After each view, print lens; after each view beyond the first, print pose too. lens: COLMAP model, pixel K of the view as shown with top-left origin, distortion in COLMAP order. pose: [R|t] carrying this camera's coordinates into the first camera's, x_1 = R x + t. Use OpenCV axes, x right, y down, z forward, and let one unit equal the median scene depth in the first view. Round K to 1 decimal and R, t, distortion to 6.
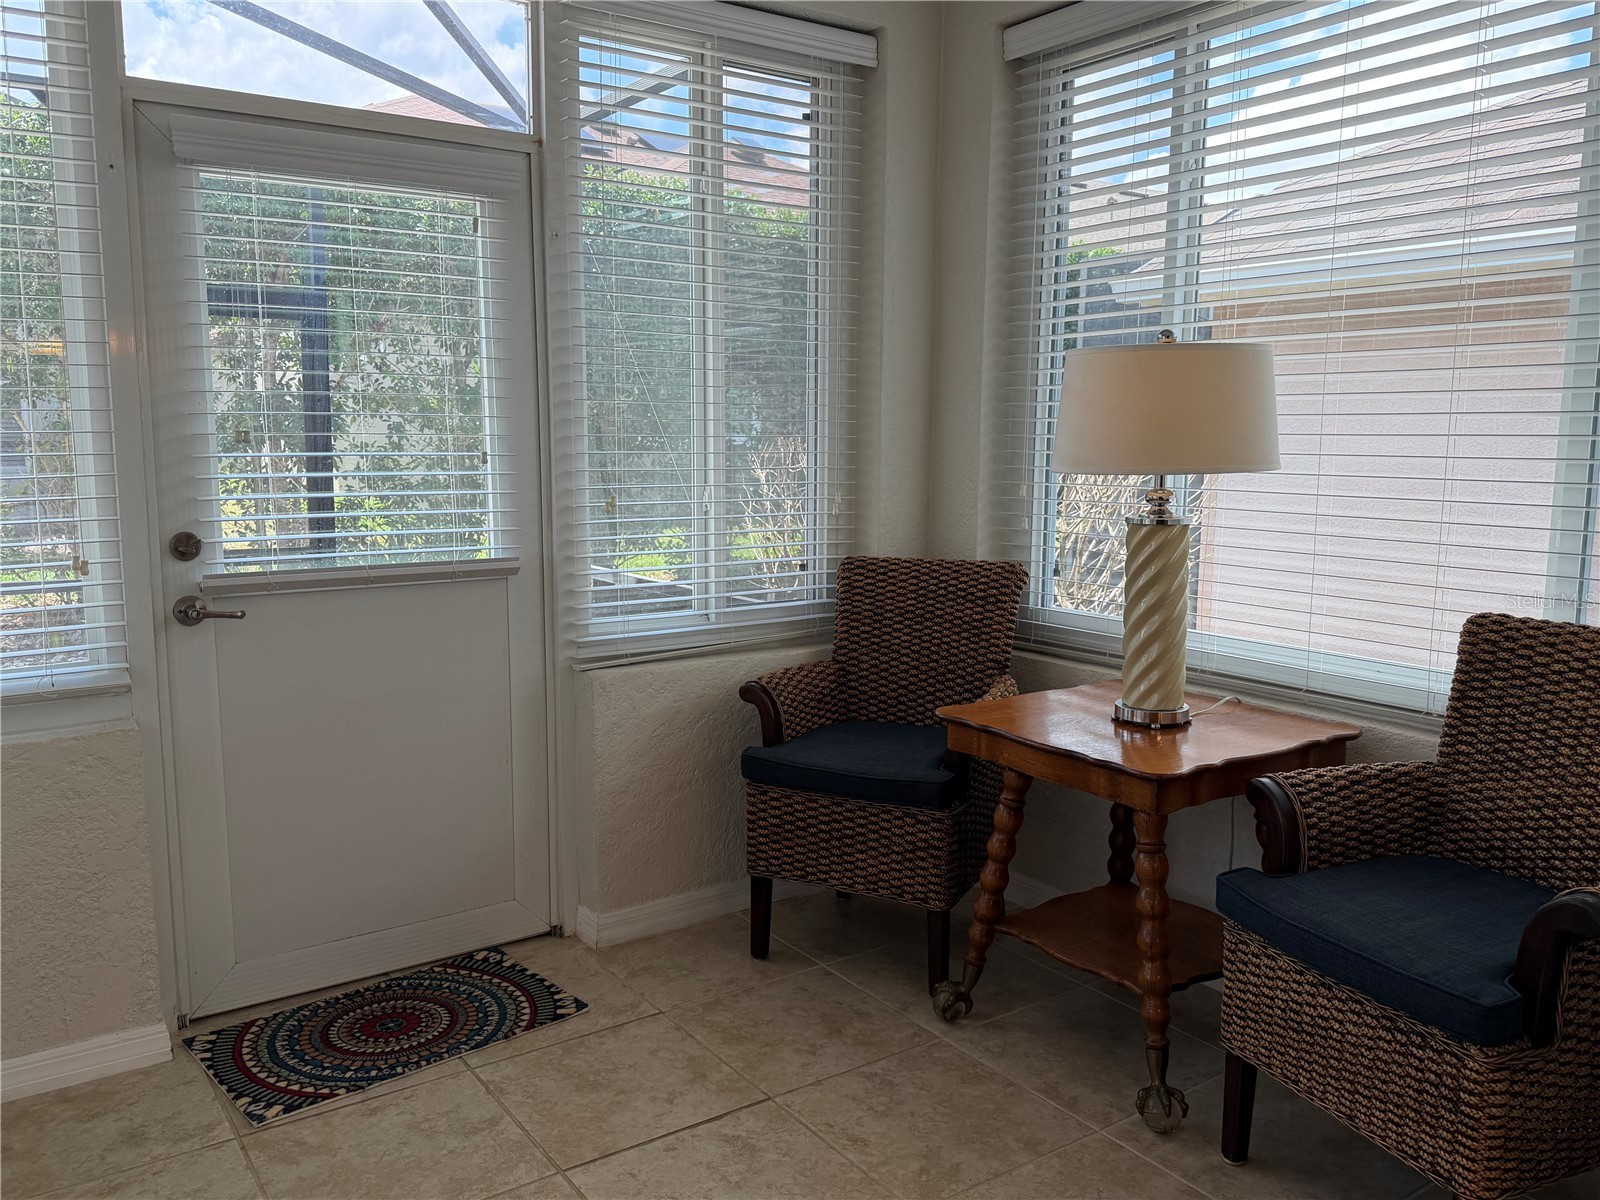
lens RADIAL K [[1263.9, 0, 770.0], [0, 1263.9, 598.9], [0, 0, 1]] dist [0.126213, -0.107490]
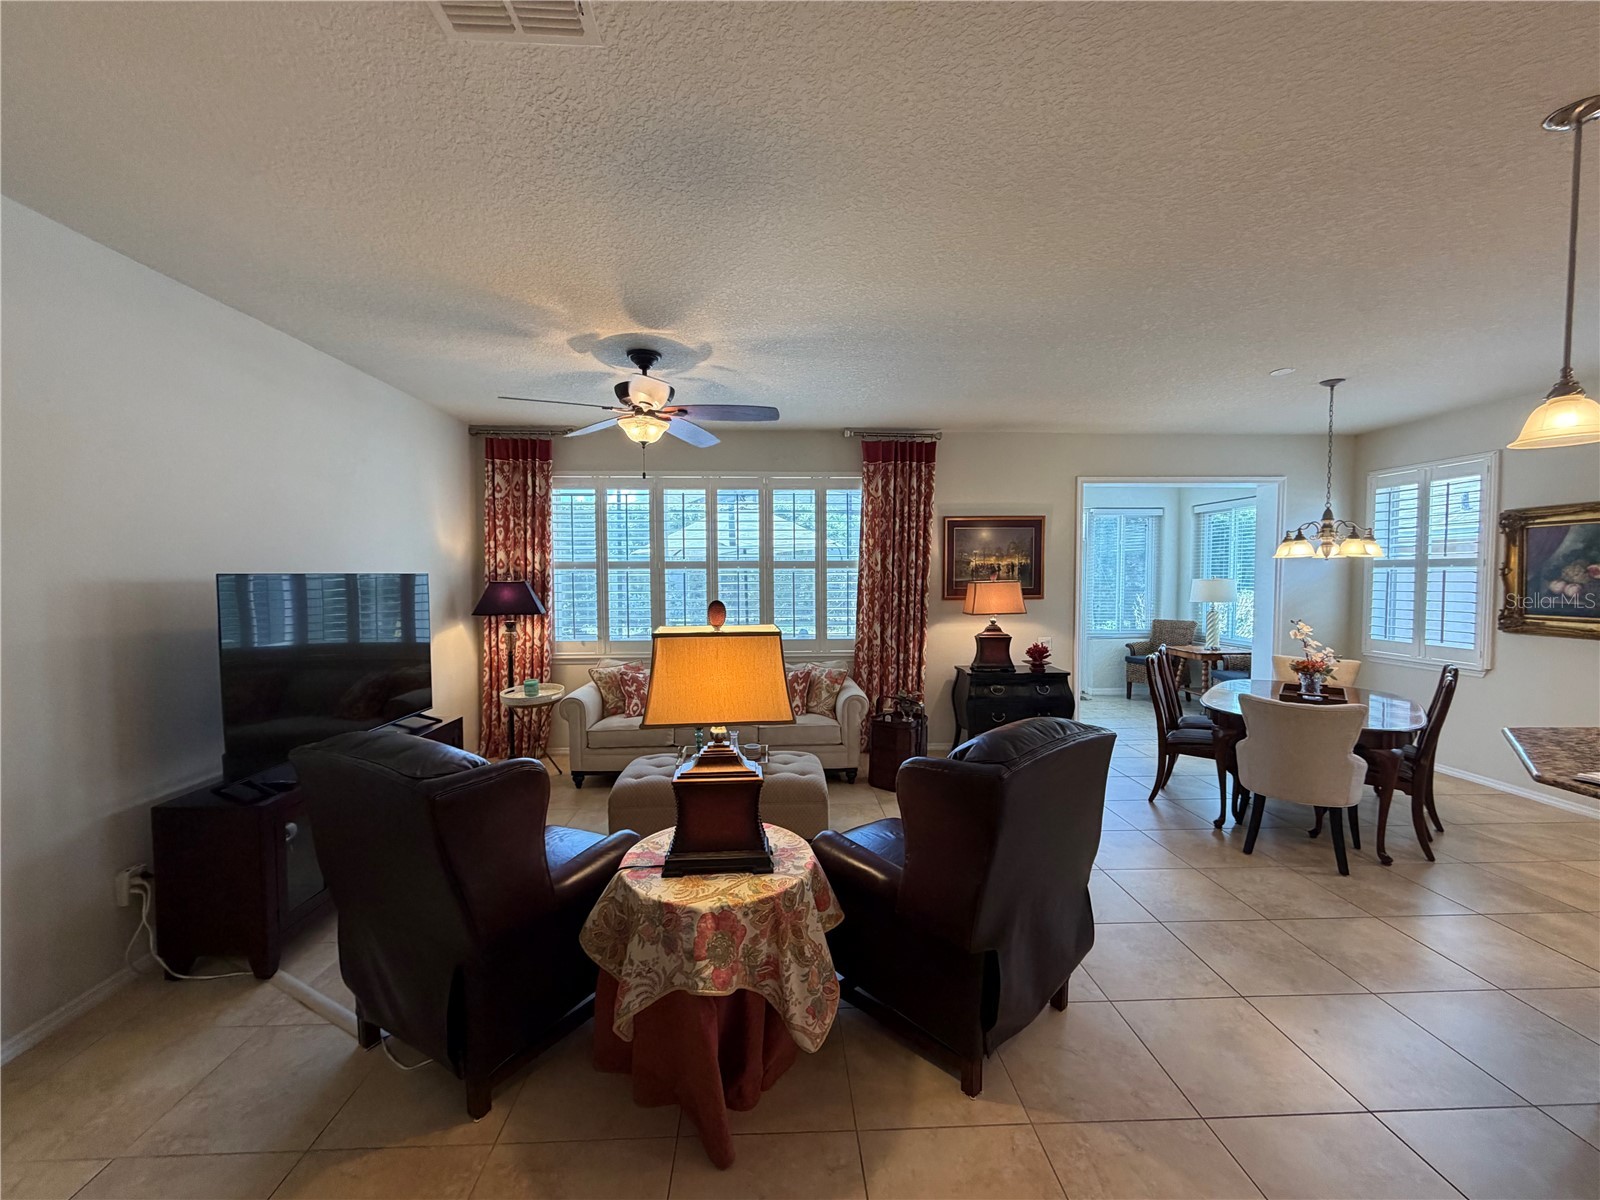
lens RADIAL K [[635.1, 0, 800.0], [0, 635.1, 600.0], [0, 0, 1]] dist [0.003304, -0.000248]
pose [[0.859679, 0.017333, -0.510540, 0.157599], [-0.064401, 0.995128, -0.074657, 0.179142], [0.506758, 0.097061, 0.856607, -1.910653]]
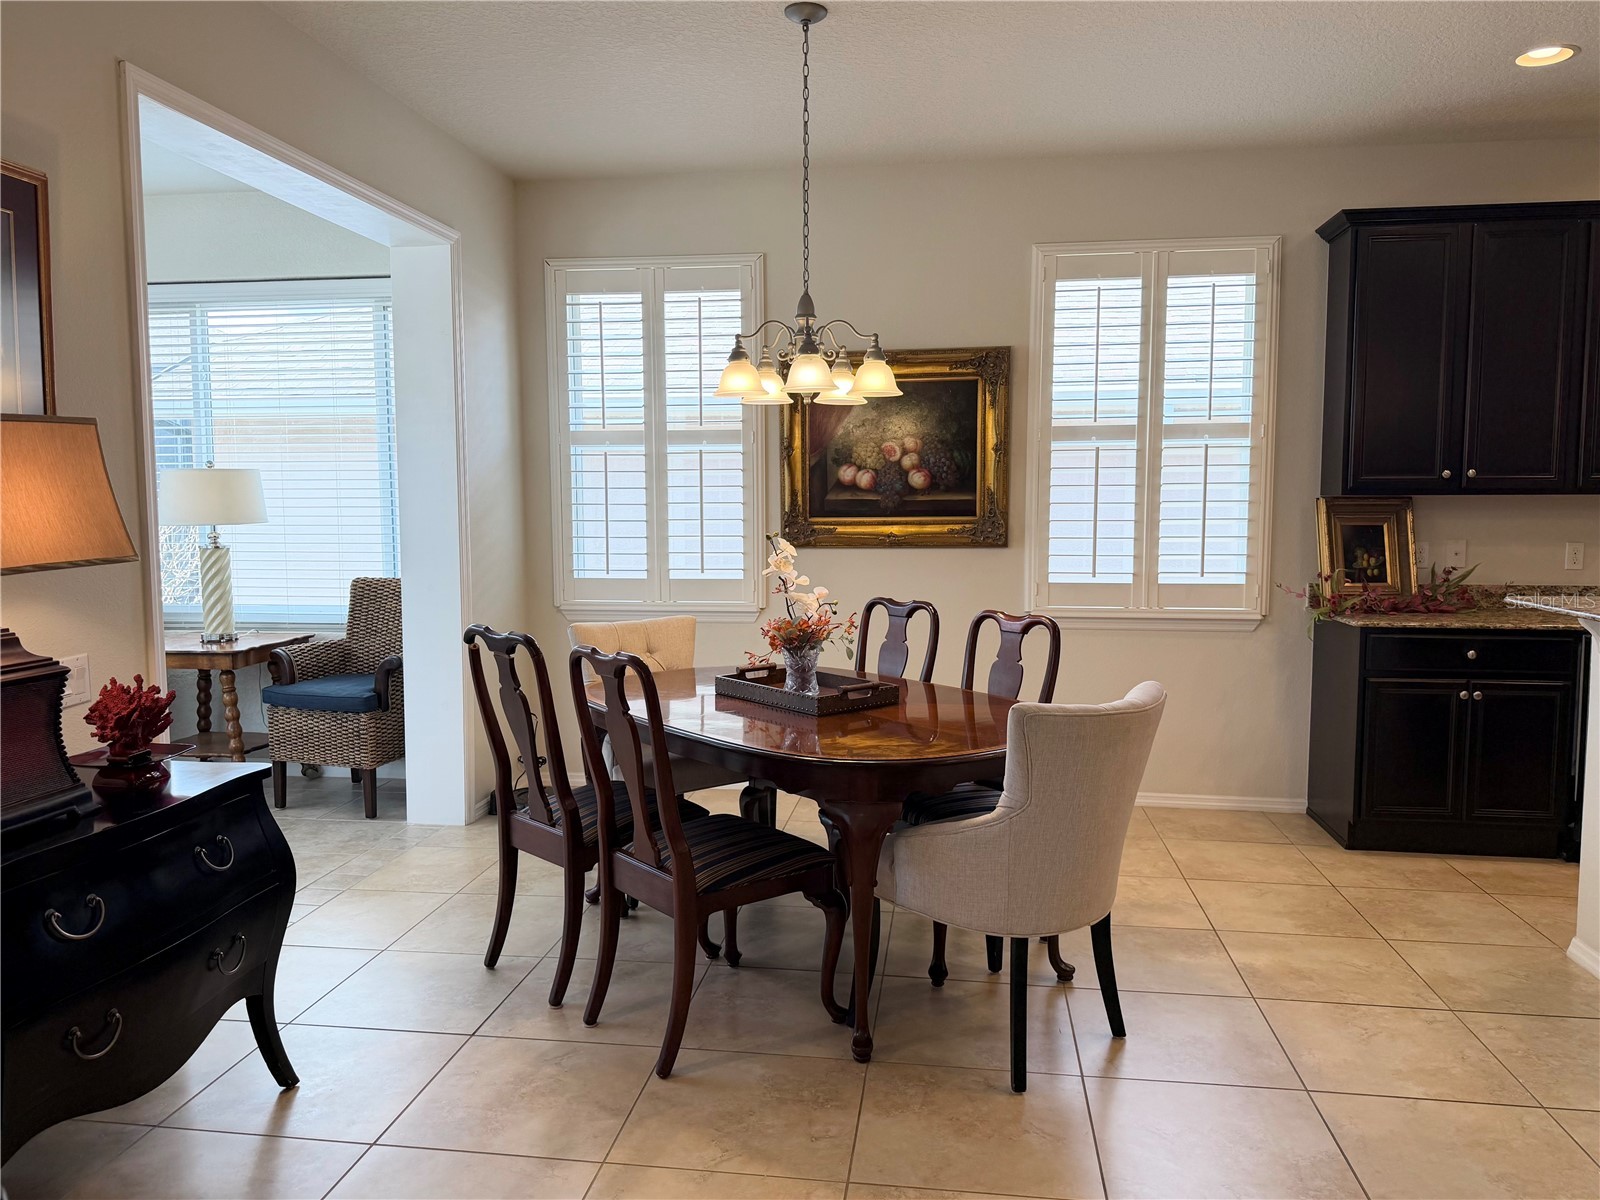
lens RADIAL K [[1151.3, 0, 800.0], [0, 1151.3, 600.0], [0, 0, 1]] dist [0.115351, -0.158651]
pose [[0.662162, -0.067590, 0.746306, -0.471534], [0.103322, 0.994647, -0.001592, 0.119579], [-0.742204, 0.078164, 0.665601, -0.938351]]
